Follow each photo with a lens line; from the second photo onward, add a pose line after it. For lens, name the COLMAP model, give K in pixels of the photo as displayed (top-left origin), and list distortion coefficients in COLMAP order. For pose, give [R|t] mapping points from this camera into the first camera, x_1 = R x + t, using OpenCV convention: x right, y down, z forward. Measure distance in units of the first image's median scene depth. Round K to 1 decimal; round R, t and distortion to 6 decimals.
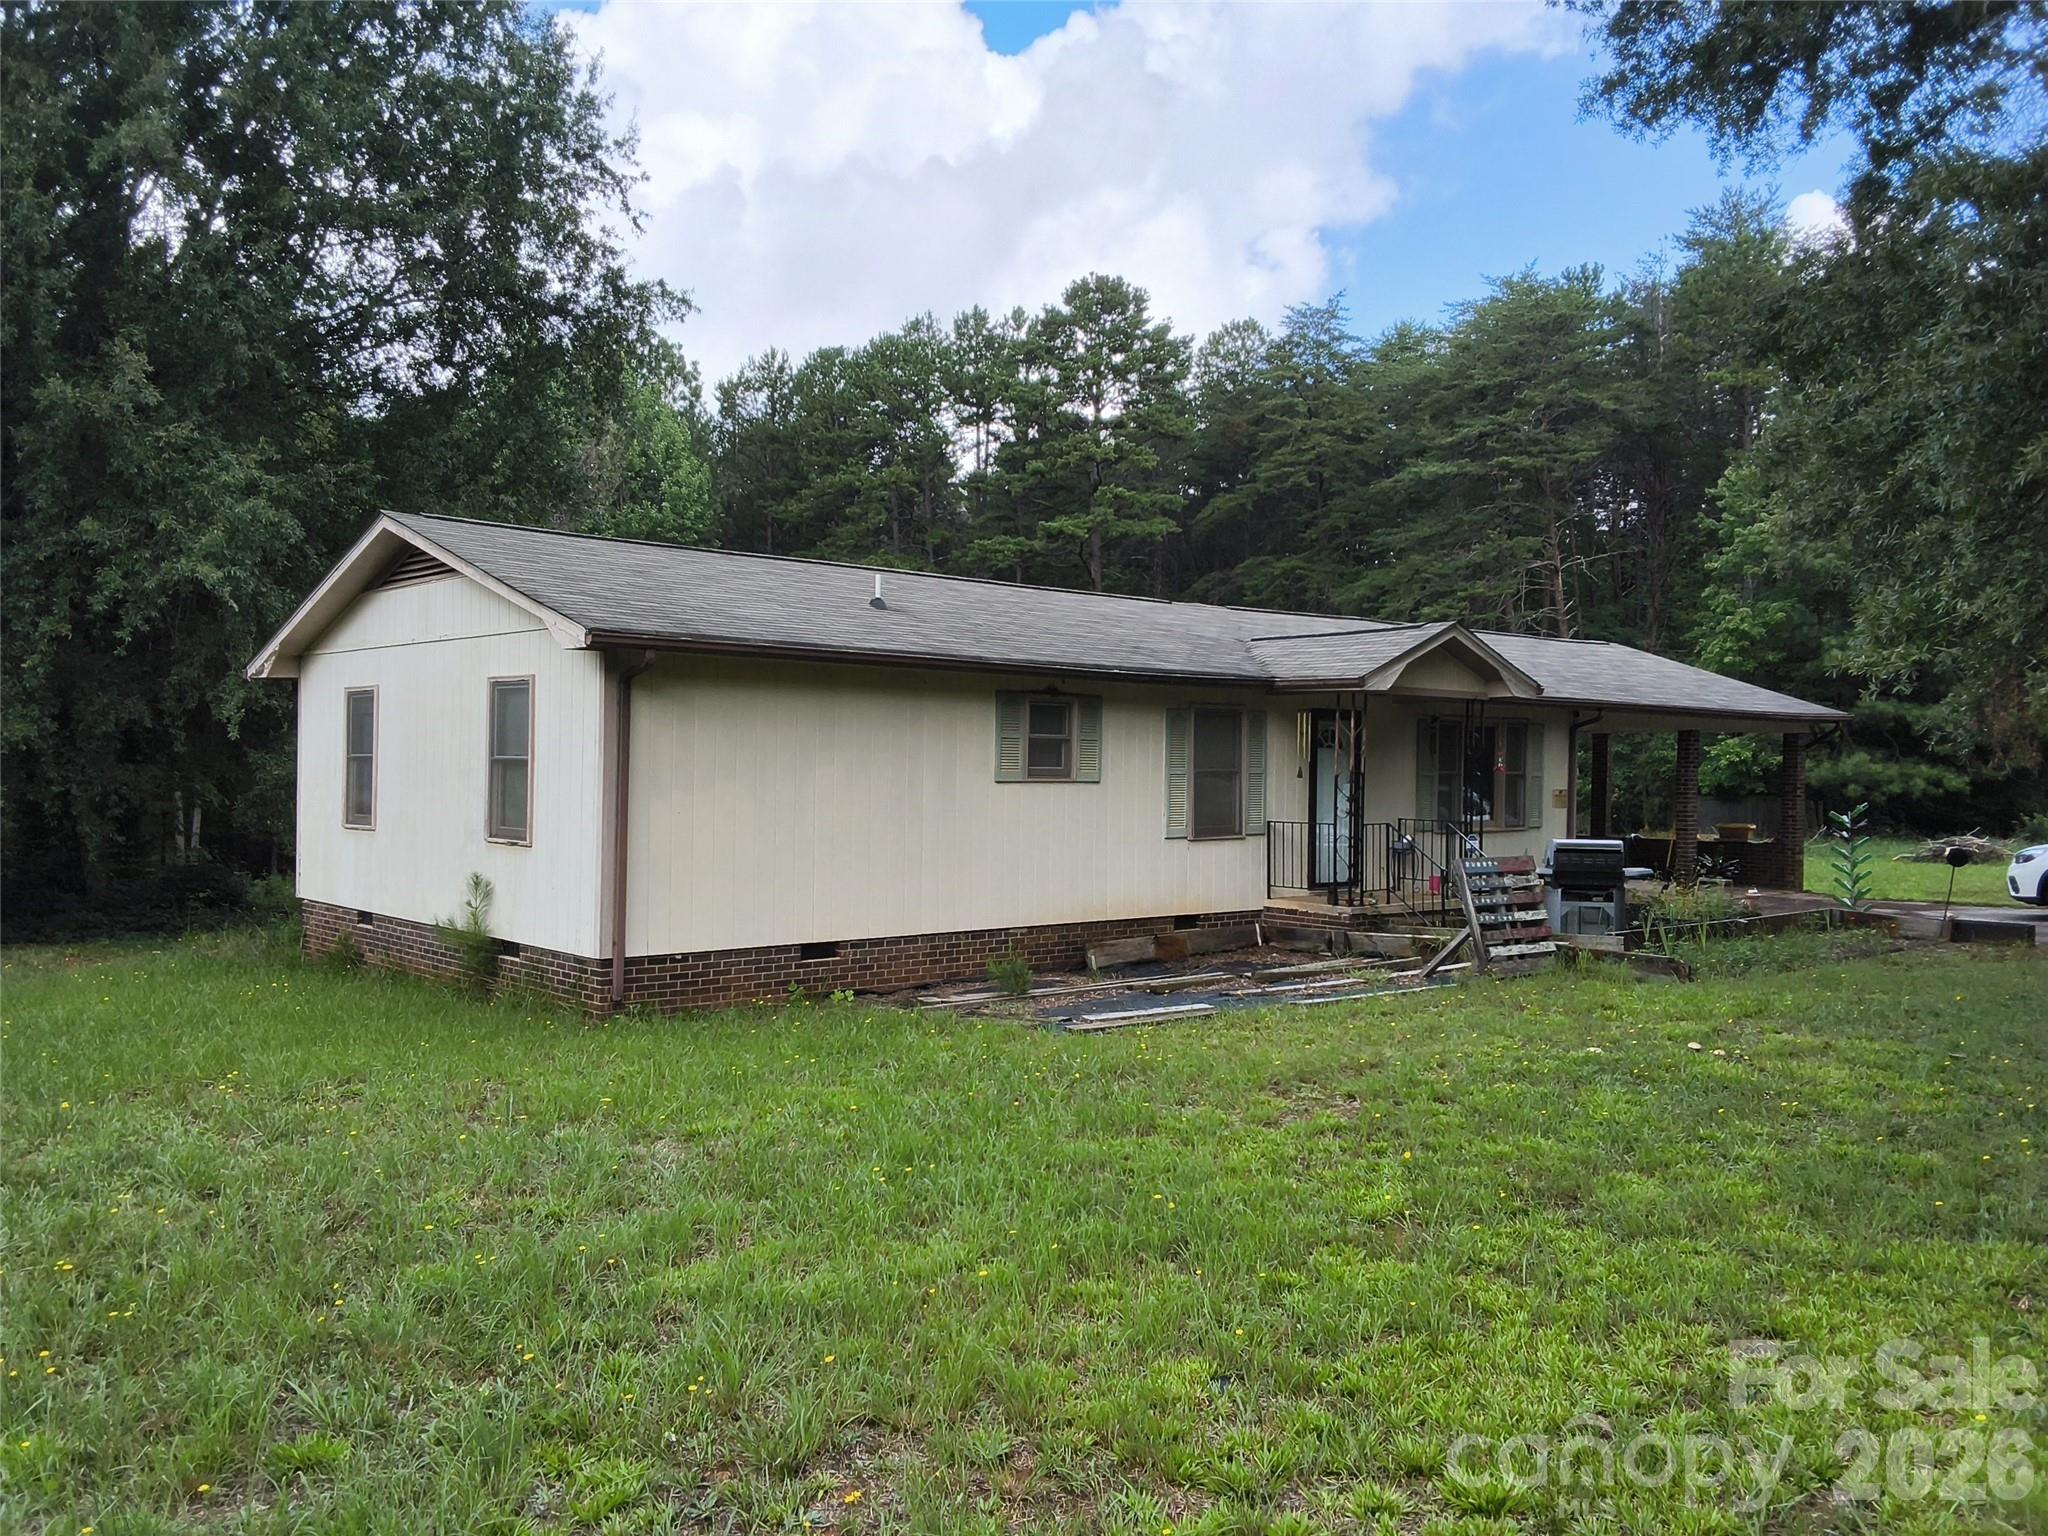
lens RADIAL K [[1597.2, 0, 1024.0], [0, 1597.2, 768.0], [0, 0, 1]] dist [0.003723, 0.002742]
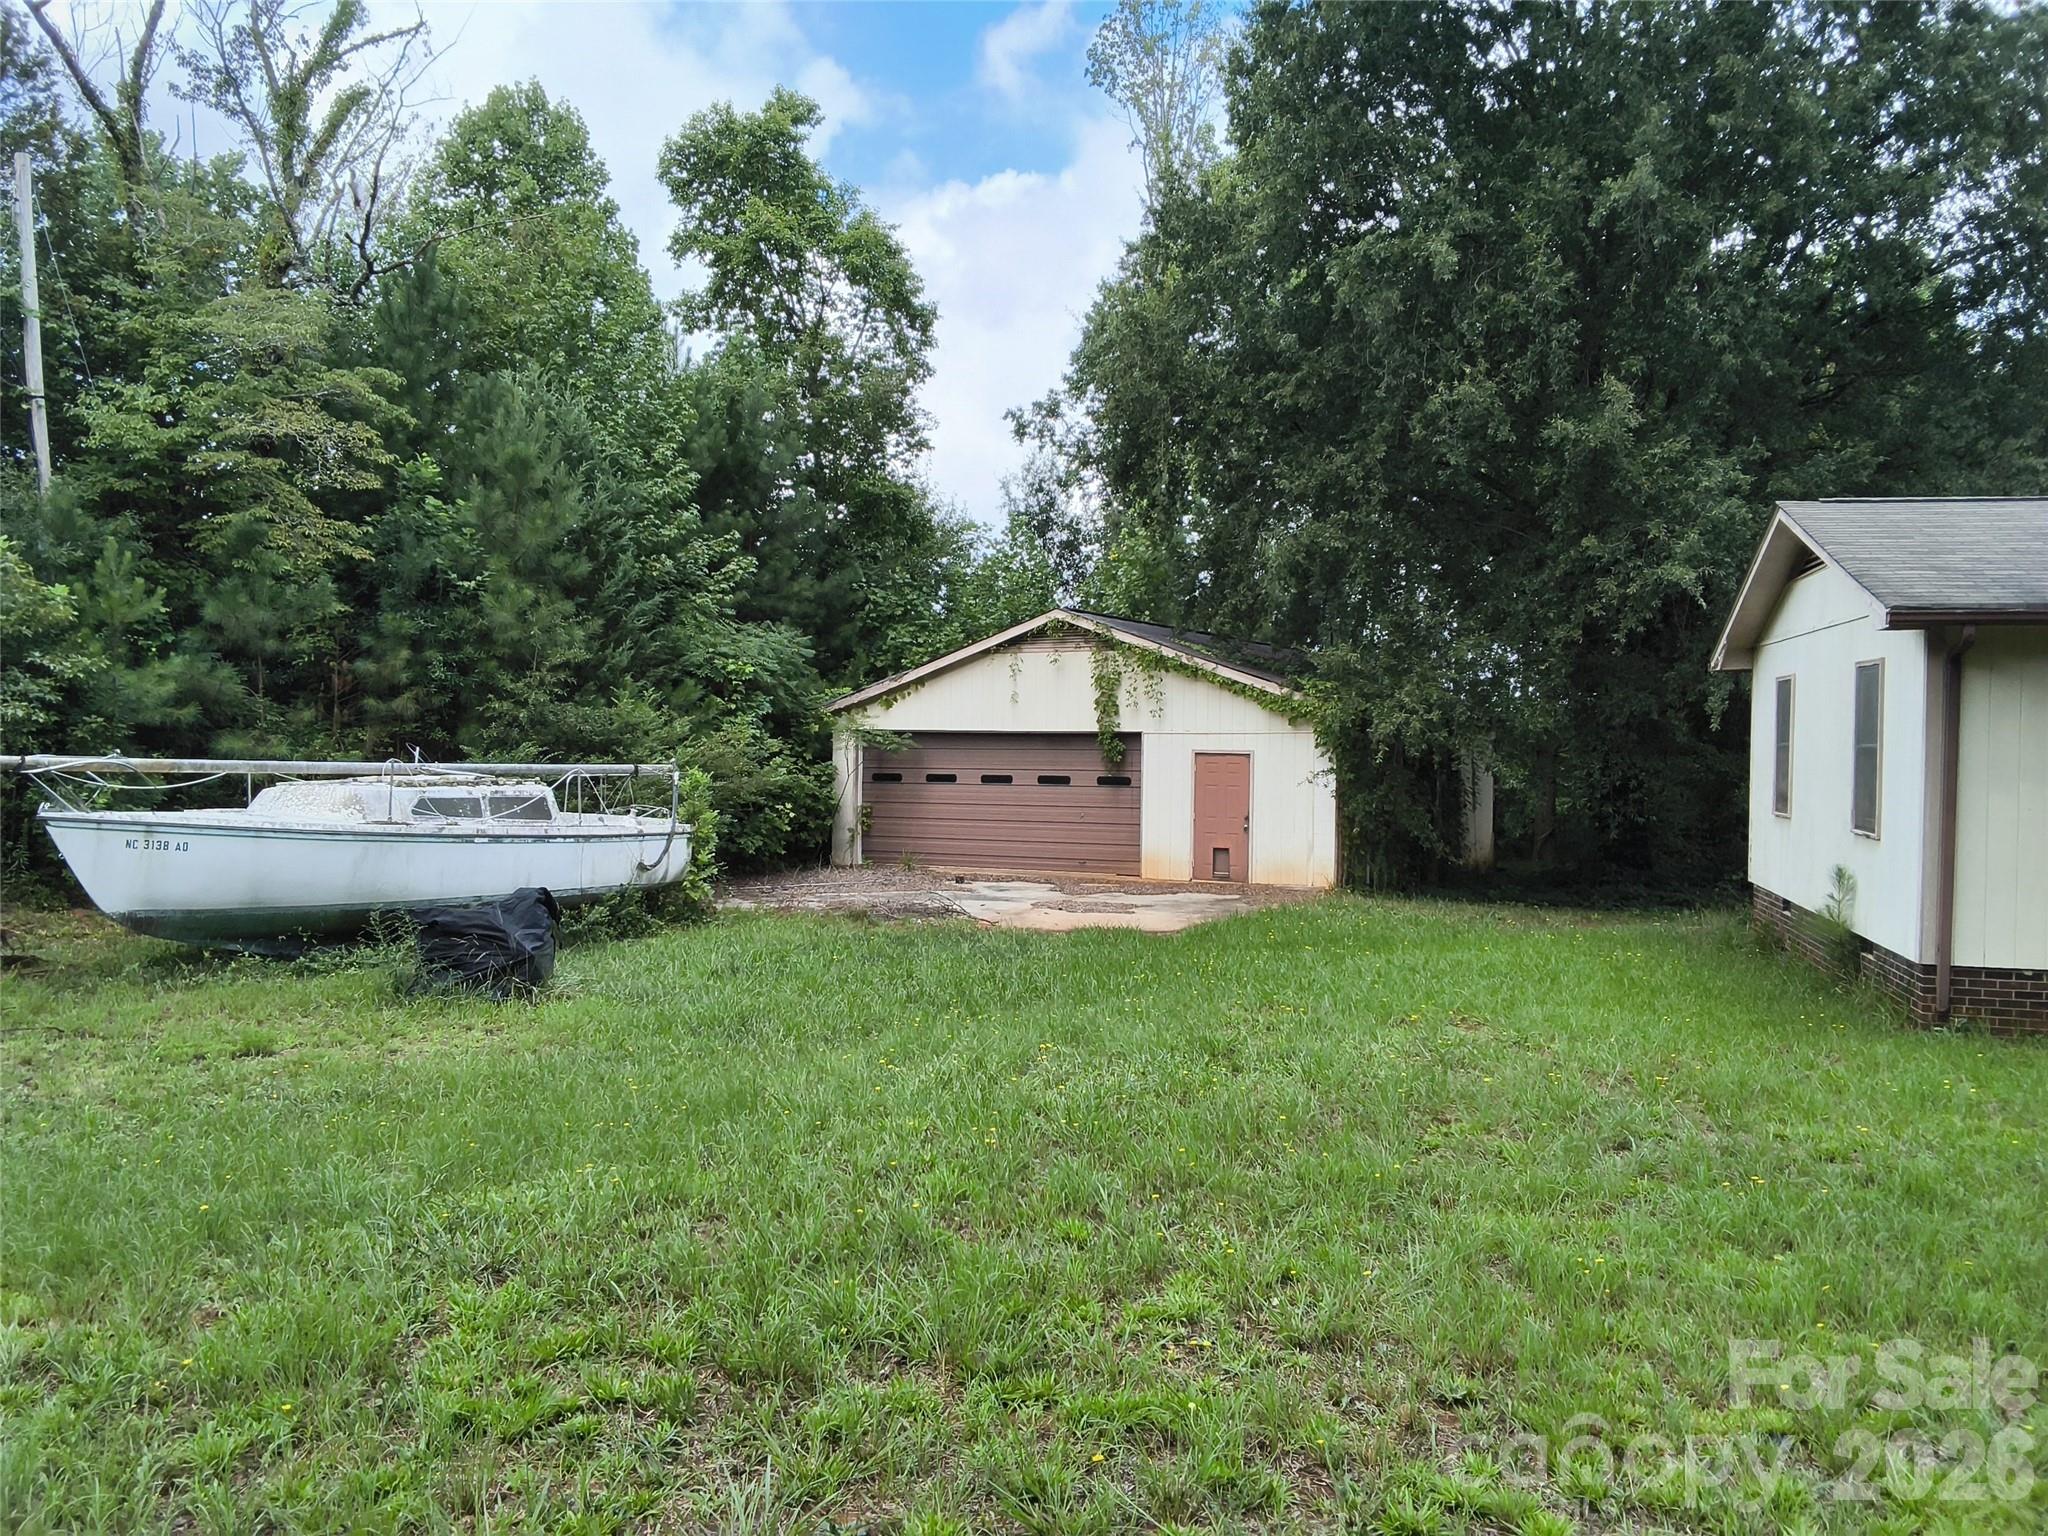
lens RADIAL K [[1597.2, 0, 1024.0], [0, 1597.2, 768.0], [0, 0, 1]] dist [0.003723, 0.002742]
pose [[0.557033, 0.013121, -0.830386, 0.155180], [-0.009347, 0.999911, 0.009530, 0.001866], [0.830438, 0.002452, 0.557106, 0.040380]]
